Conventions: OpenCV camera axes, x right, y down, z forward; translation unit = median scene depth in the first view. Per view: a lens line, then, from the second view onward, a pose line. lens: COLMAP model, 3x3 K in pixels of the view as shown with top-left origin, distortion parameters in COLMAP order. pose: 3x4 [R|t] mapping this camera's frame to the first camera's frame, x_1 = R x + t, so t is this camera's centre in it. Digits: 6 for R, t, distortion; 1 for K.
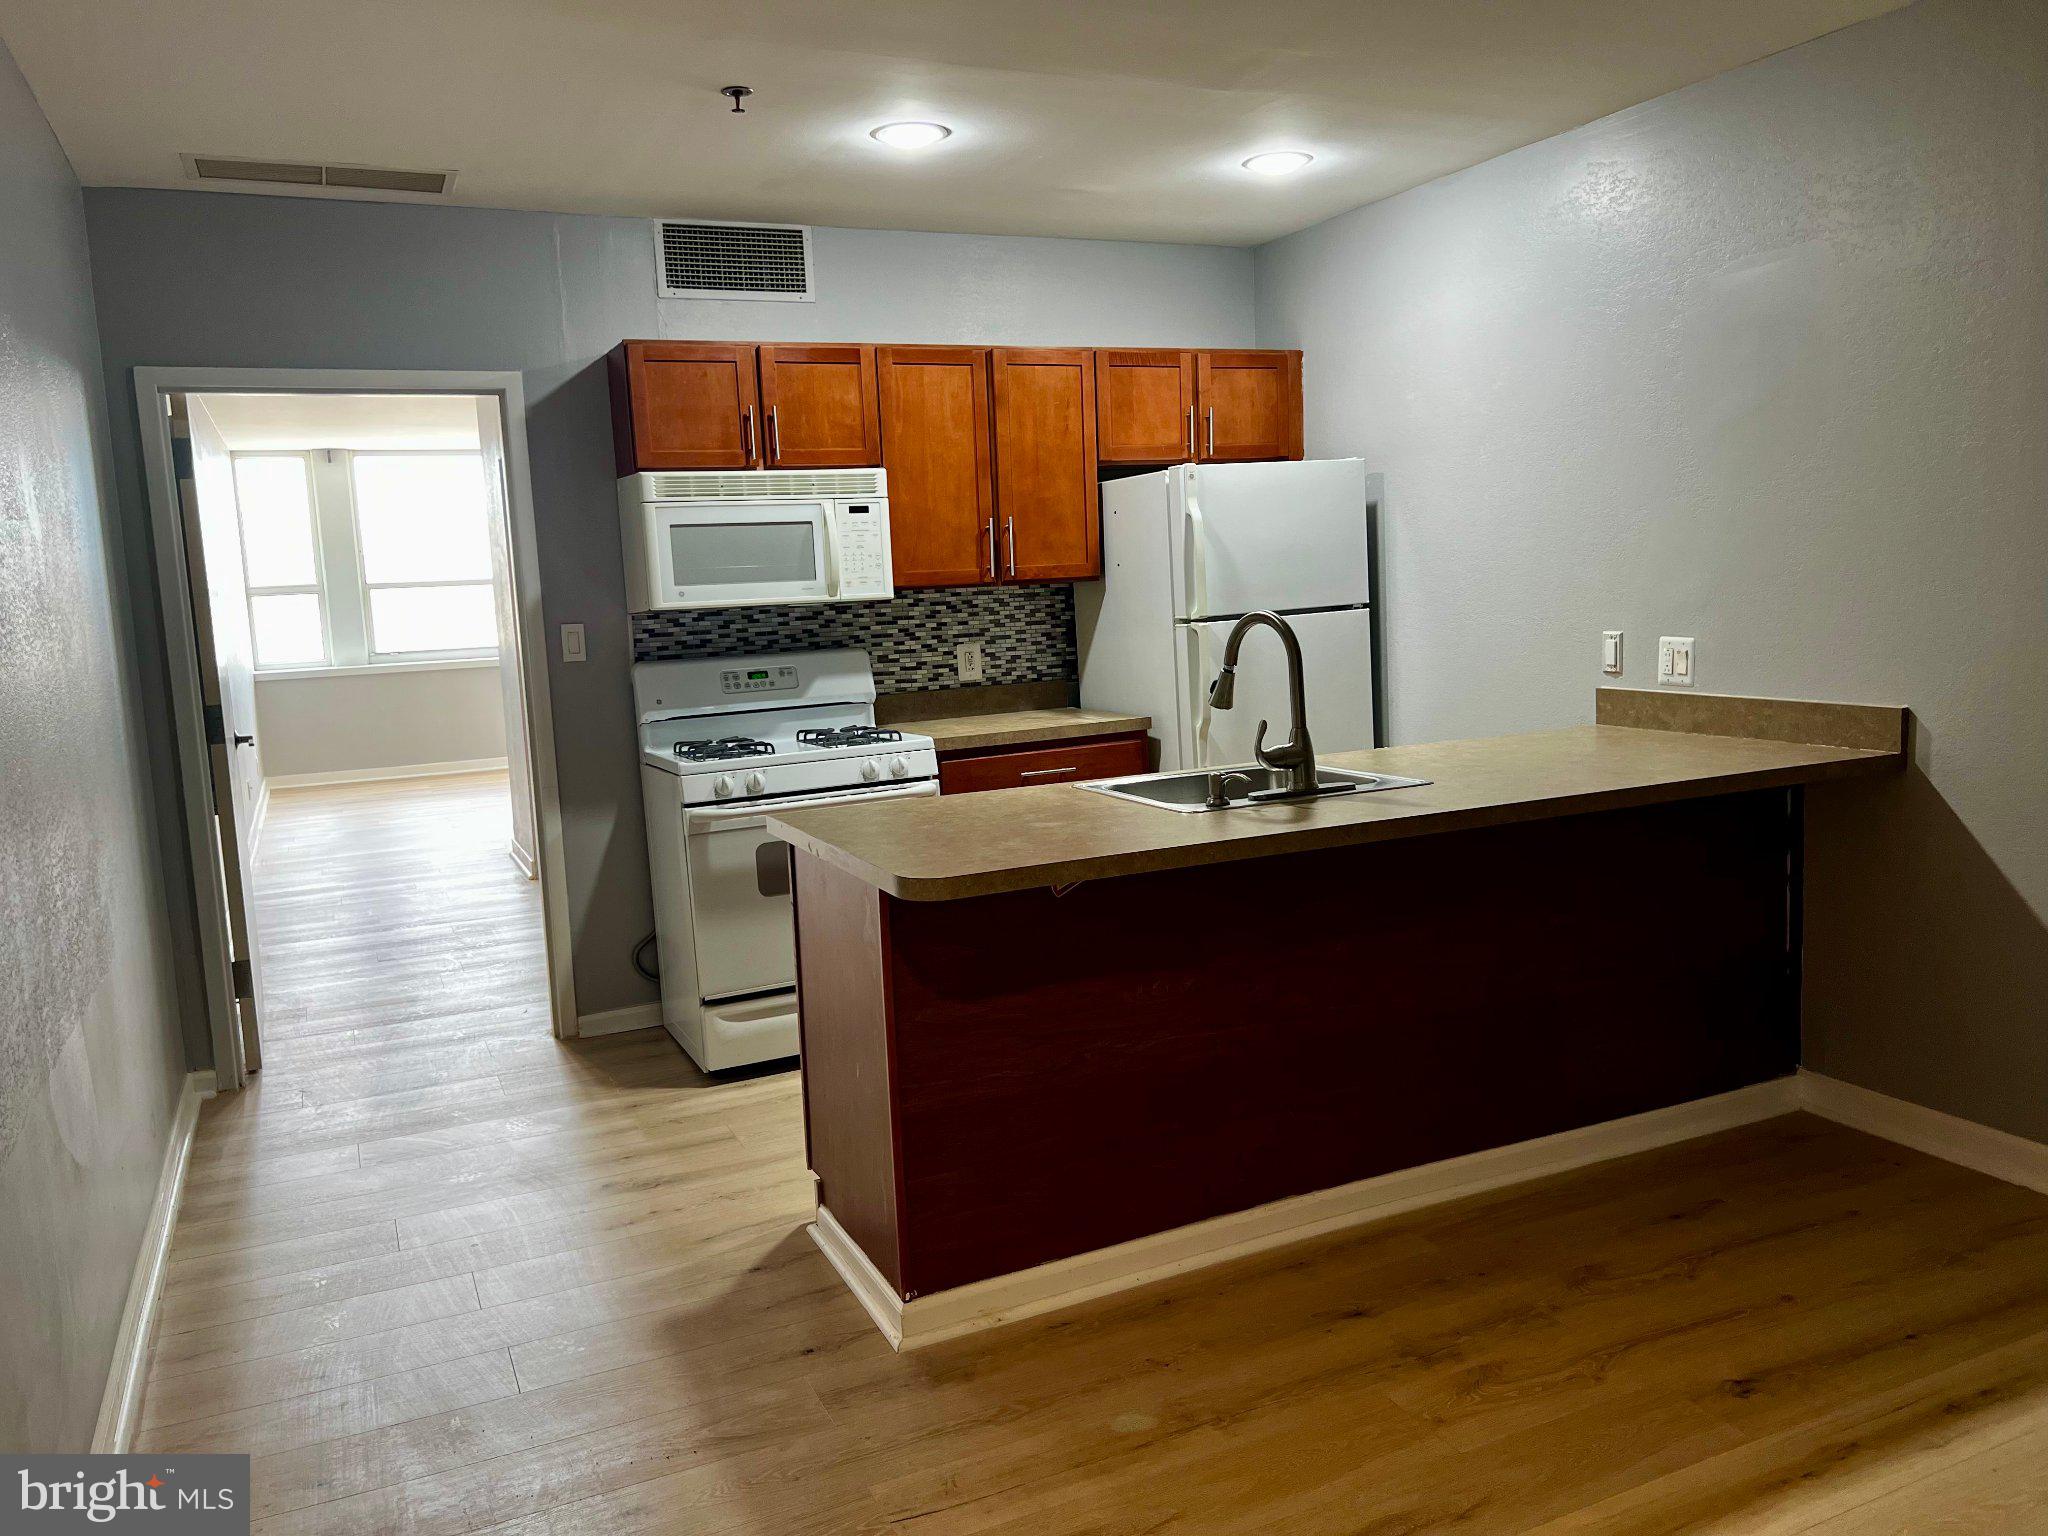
lens RADIAL K [[1538.0, 0, 1030.5], [0, 1538.0, 776.1], [0, 0, 1]] dist [0.124398, -0.204262]
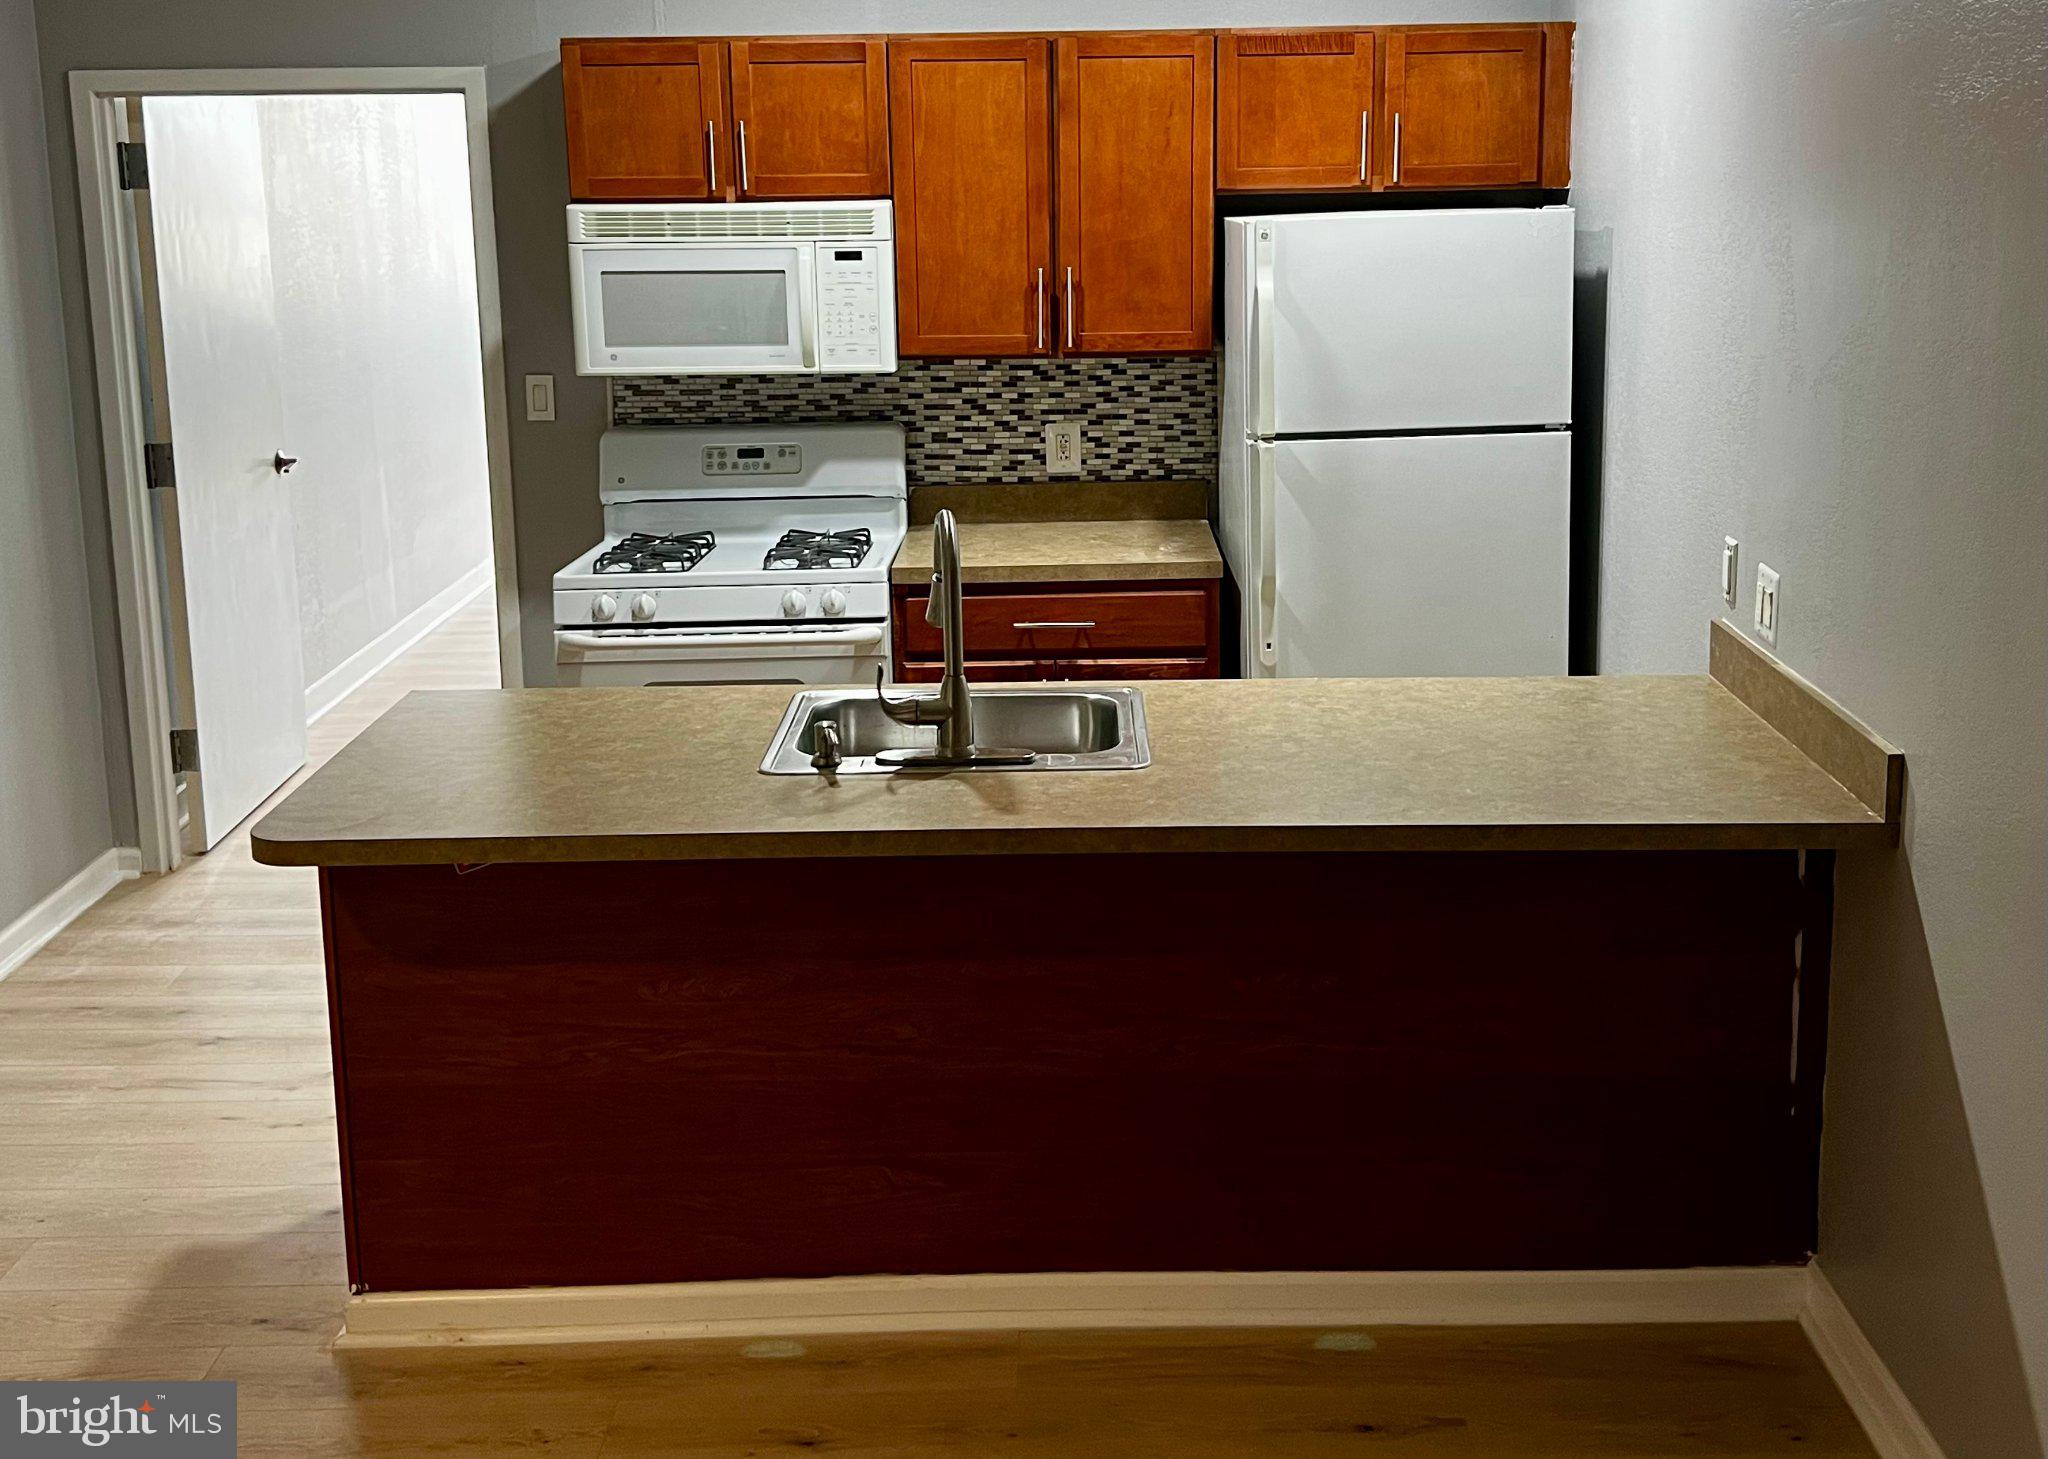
lens RADIAL K [[2312.9, 0, 1065.1], [0, 2312.9, 564.4], [0, 0, 1]] dist [0.164965, -0.376691]
pose [[0.907464, 0.111800, -0.404980, 0.449918], [-0.083421, 0.992699, 0.087121, -0.125300], [0.411764, -0.045276, 0.910165, -0.005523]]
